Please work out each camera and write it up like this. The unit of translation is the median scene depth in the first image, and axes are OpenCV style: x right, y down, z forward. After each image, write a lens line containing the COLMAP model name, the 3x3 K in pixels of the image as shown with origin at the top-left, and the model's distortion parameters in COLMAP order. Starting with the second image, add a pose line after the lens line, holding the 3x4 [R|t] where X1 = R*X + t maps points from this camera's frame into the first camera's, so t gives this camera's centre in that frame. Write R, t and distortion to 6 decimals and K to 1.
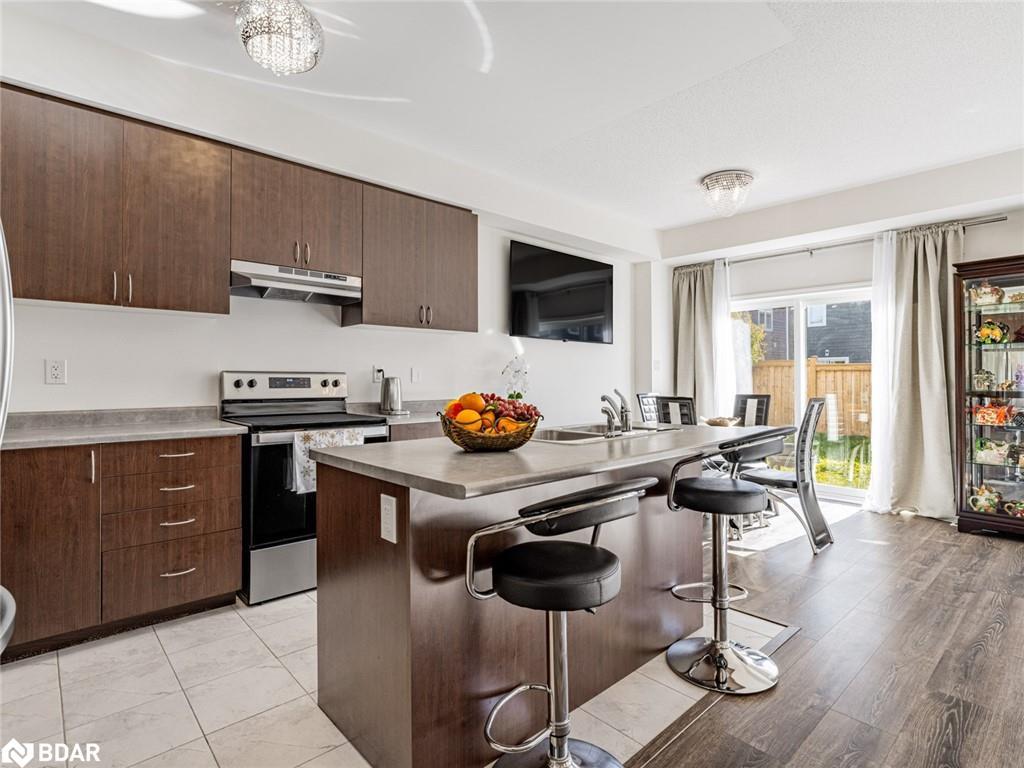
lens RADIAL K [[514.8, 0, 504.6], [0, 514.8, 374.3], [0, 0, 1]] dist [0.007691, 0.000275]
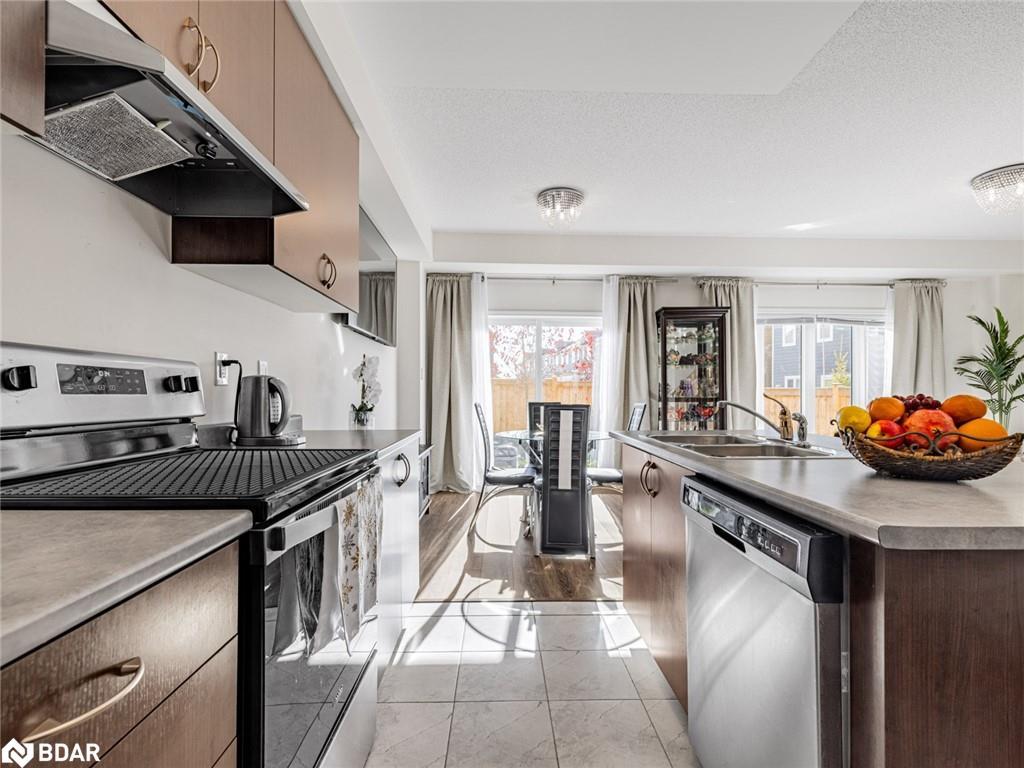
lens RADIAL K [[496.9, 0, 504.9], [0, 496.9, 397.4], [0, 0, 1]] dist [0.001975, 0.000683]
pose [[0.644981, -0.003367, 0.764192, -0.411780], [-0.005279, 0.999947, 0.008861, 0.020157], [-0.764181, -0.009749, 0.644928, 0.434619]]
